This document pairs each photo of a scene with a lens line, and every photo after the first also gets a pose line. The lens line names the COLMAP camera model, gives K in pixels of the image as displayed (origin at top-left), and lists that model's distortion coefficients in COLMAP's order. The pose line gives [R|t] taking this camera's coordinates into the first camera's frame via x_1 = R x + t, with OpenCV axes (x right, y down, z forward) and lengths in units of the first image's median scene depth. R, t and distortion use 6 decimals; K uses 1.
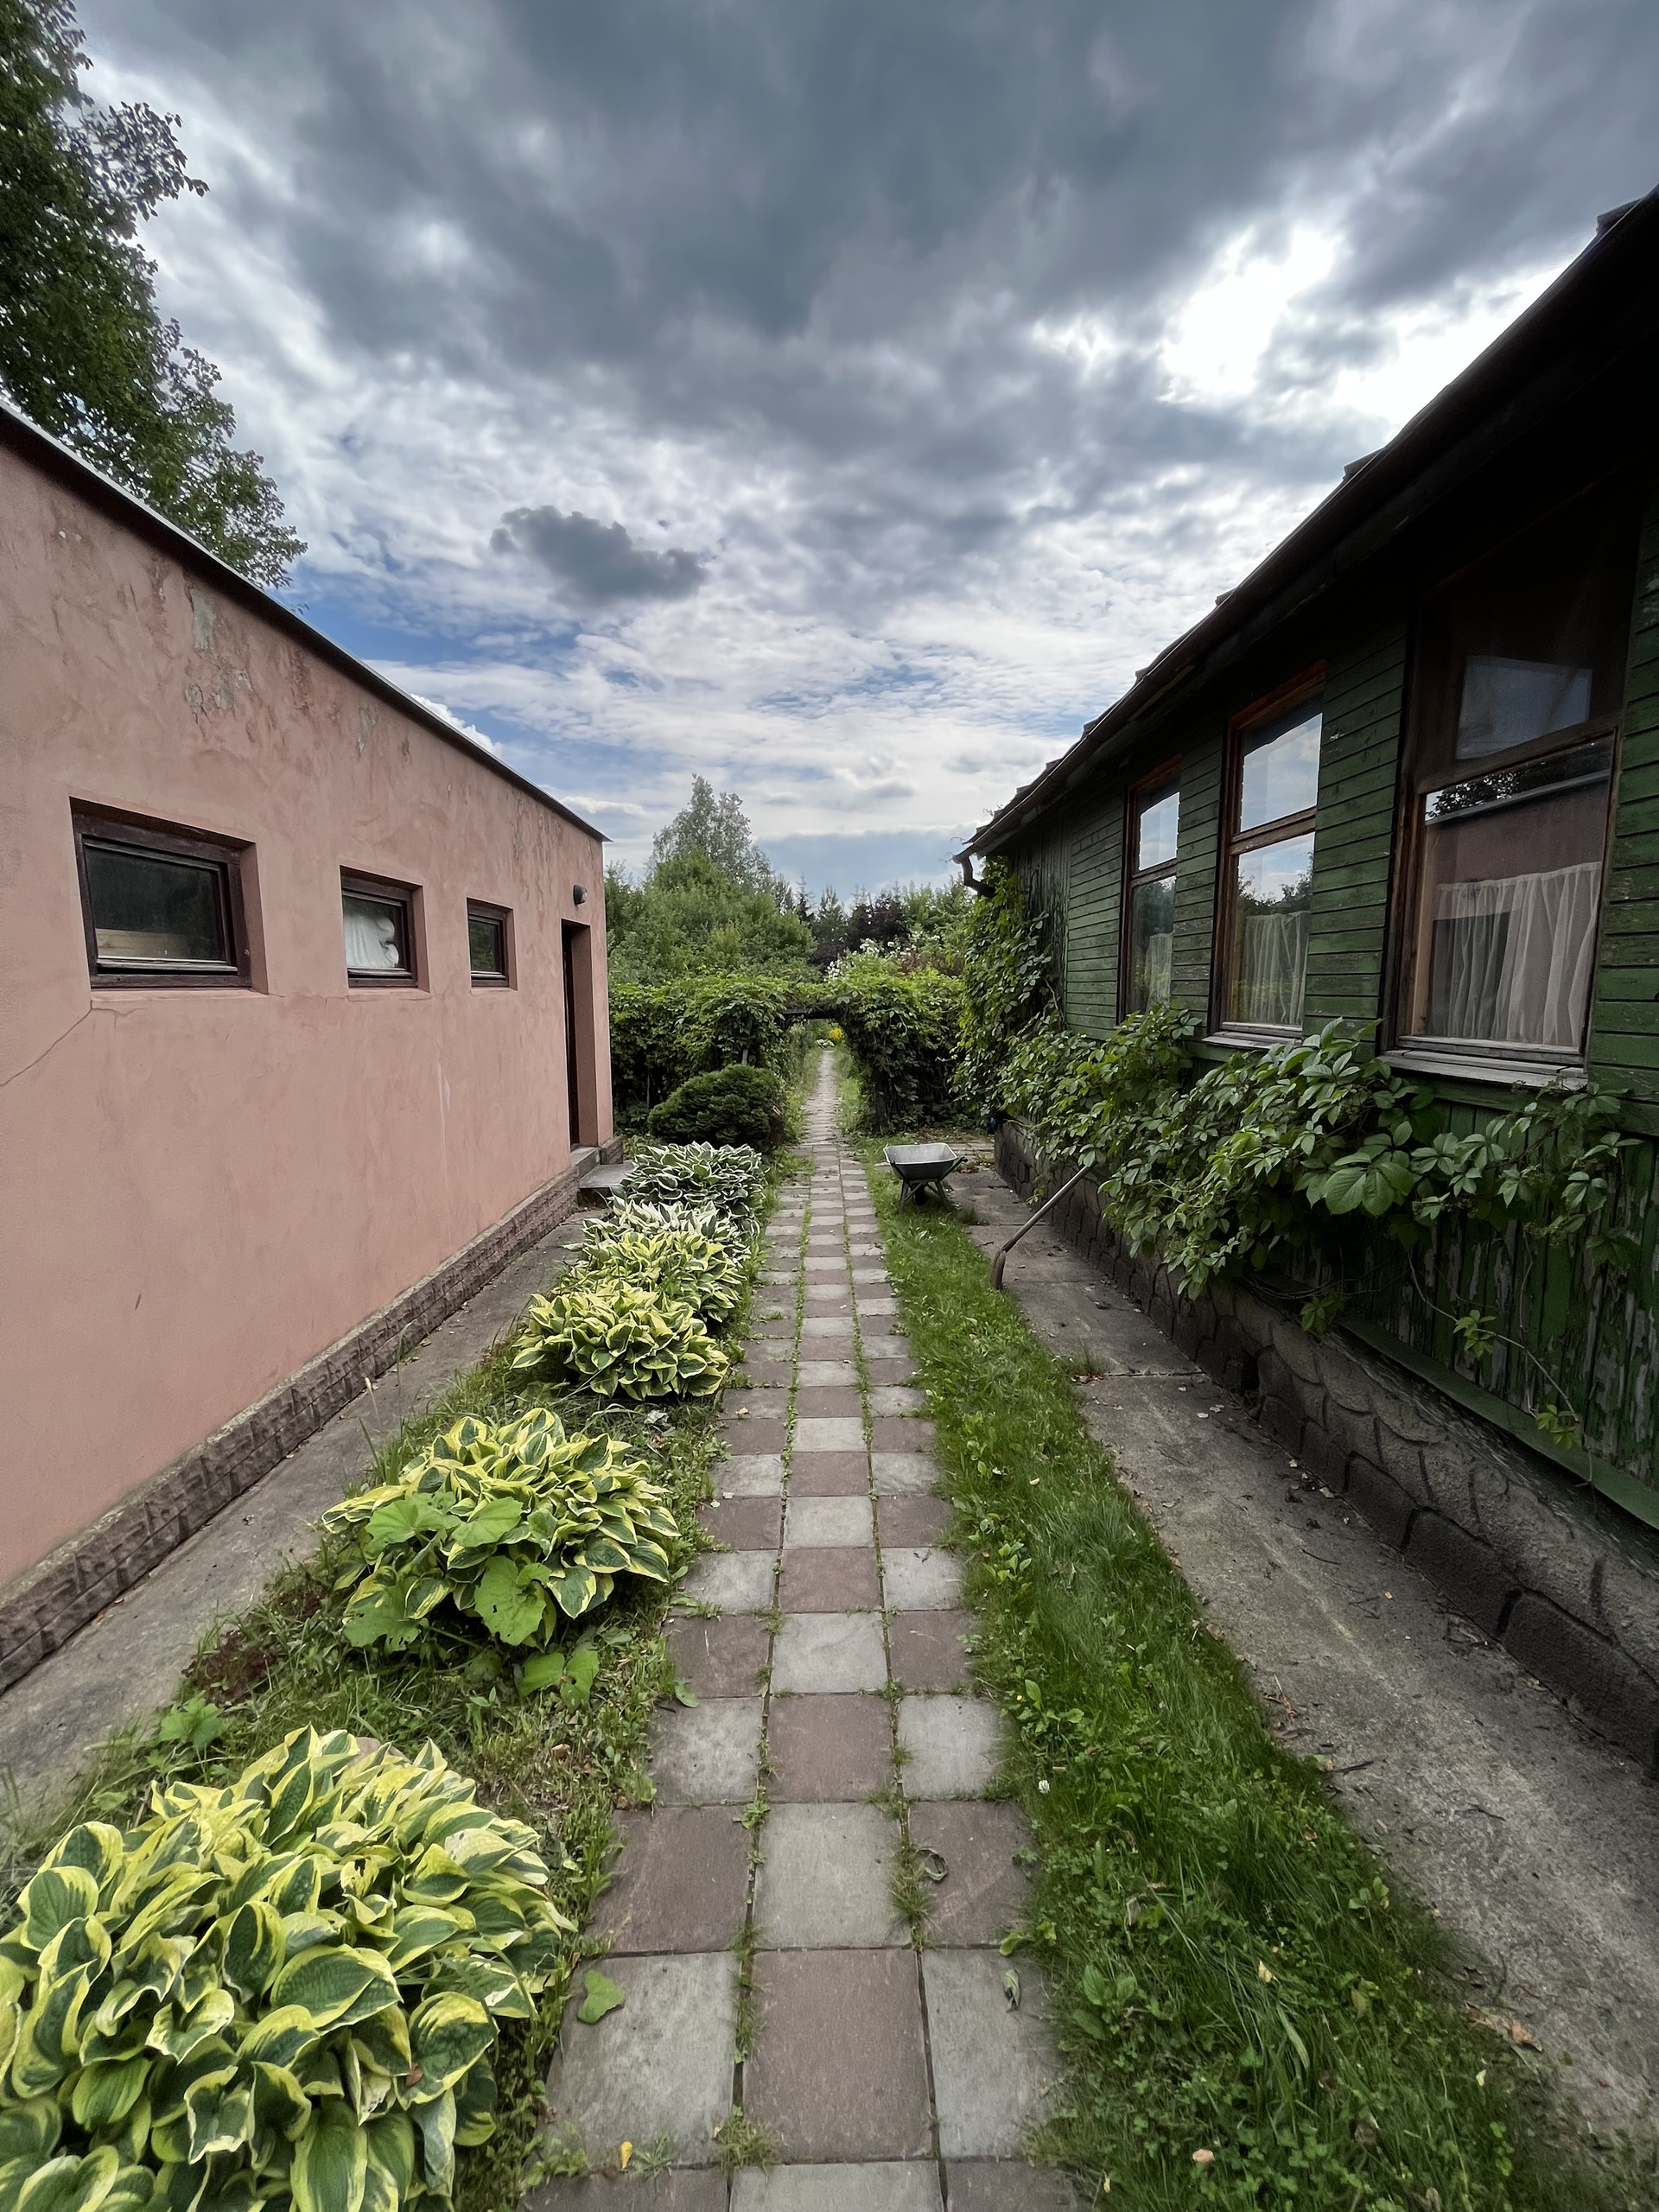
lens RADIAL K [[895.2, 0, 830.1], [0, 895.2, 1109.4], [0, 0, 1]] dist [-0.001074, -0.000982]
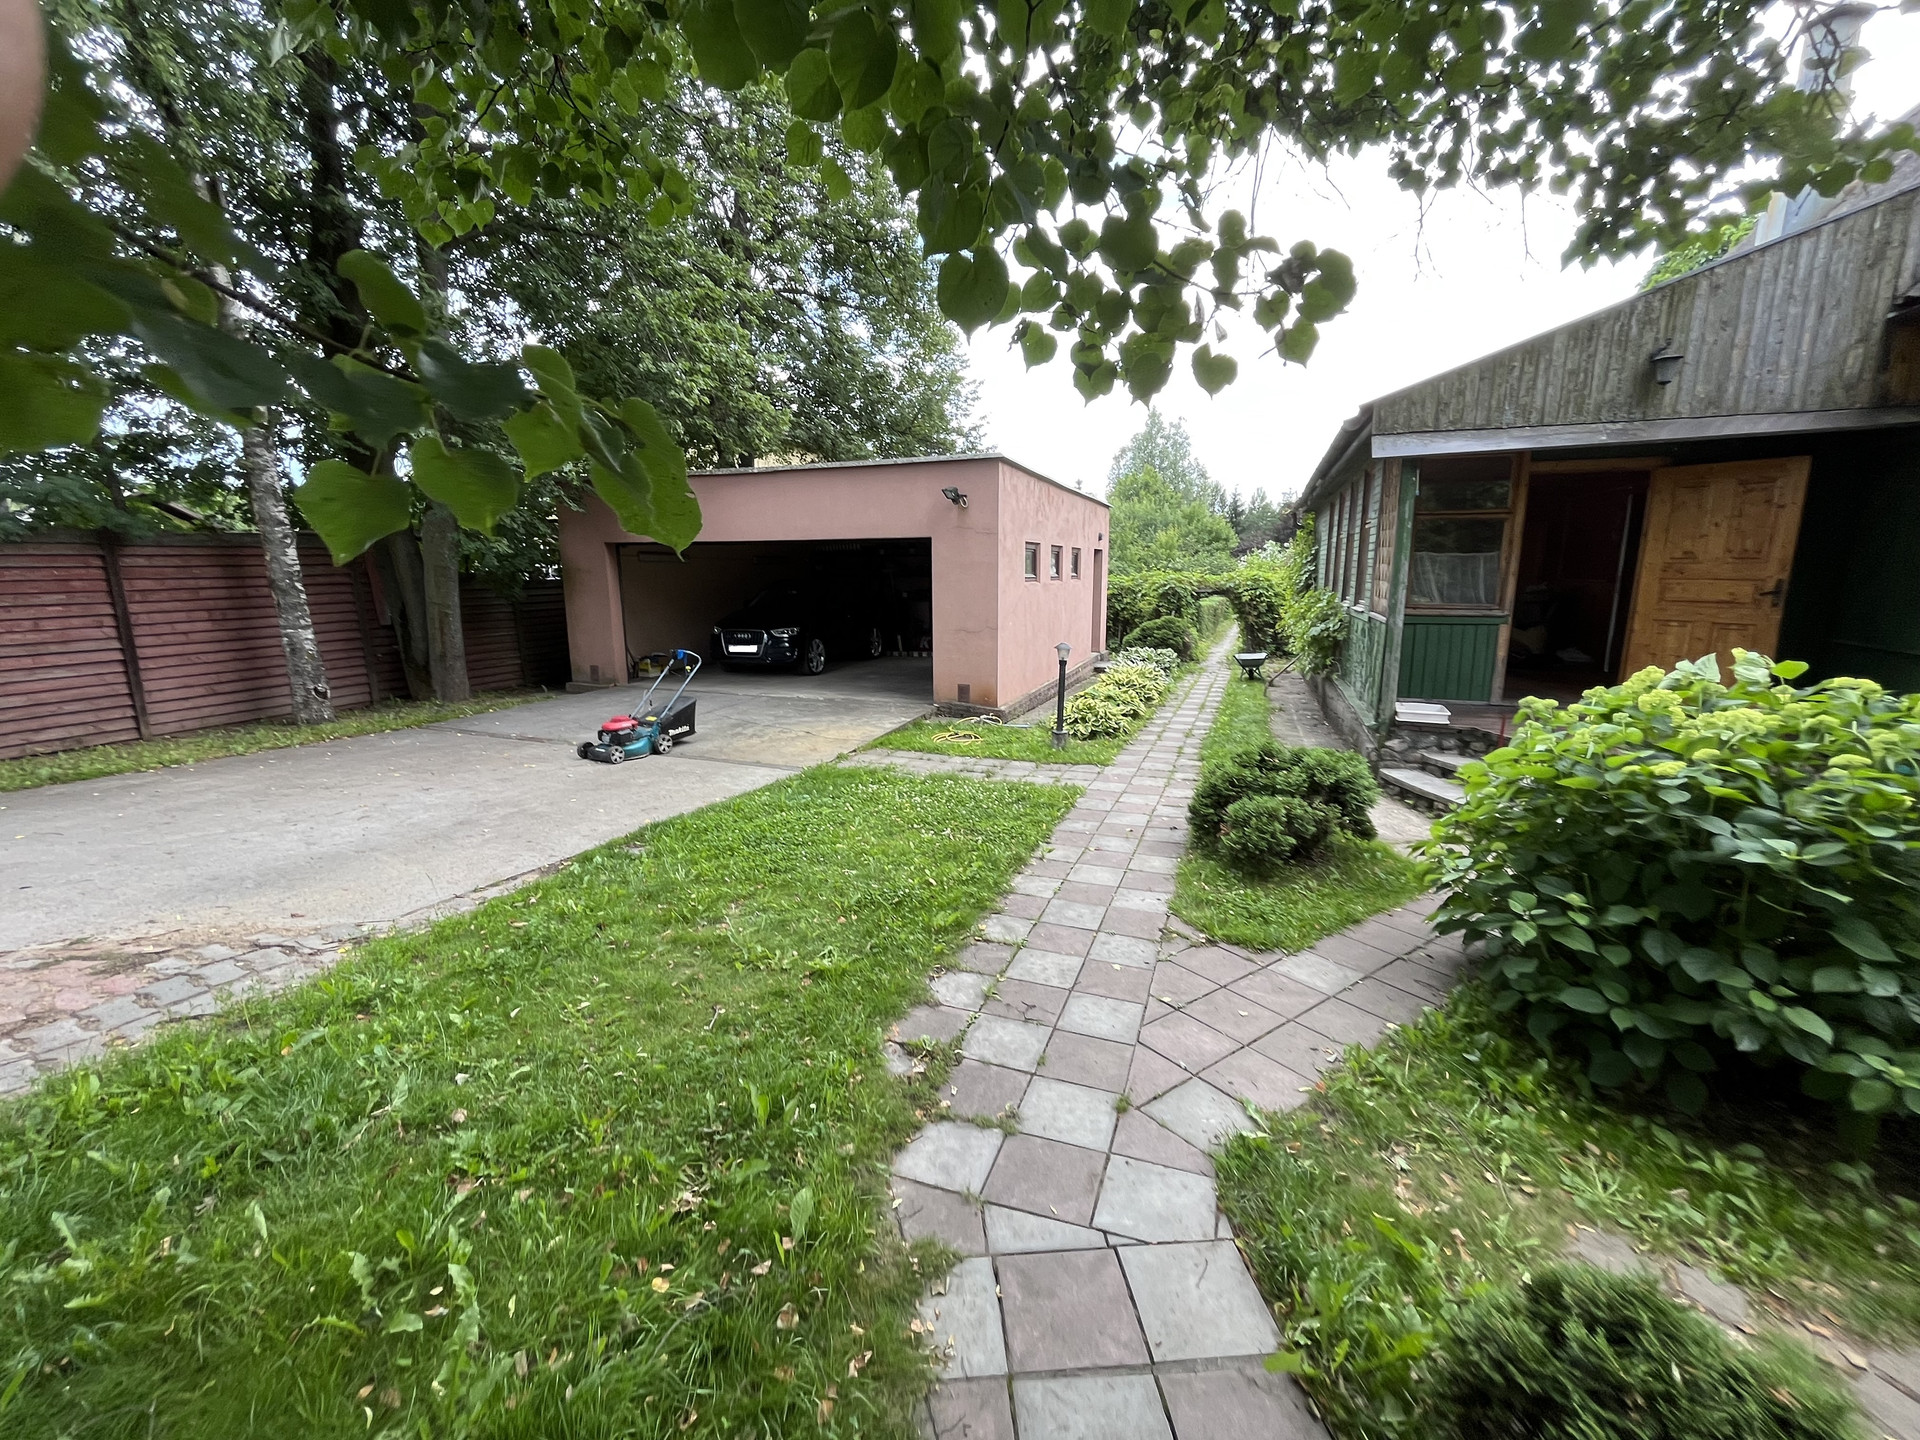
lens RADIAL K [[777.0, 0, 955.6], [0, 777.0, 717.2], [0, 0, 1]] dist [-0.001074, -0.000982]
pose [[0.931352, 0.067371, -0.357834, 0.034170], [-0.049193, 0.997005, 0.059676, 0.035489], [0.360783, -0.037977, 0.931876, -0.305149]]
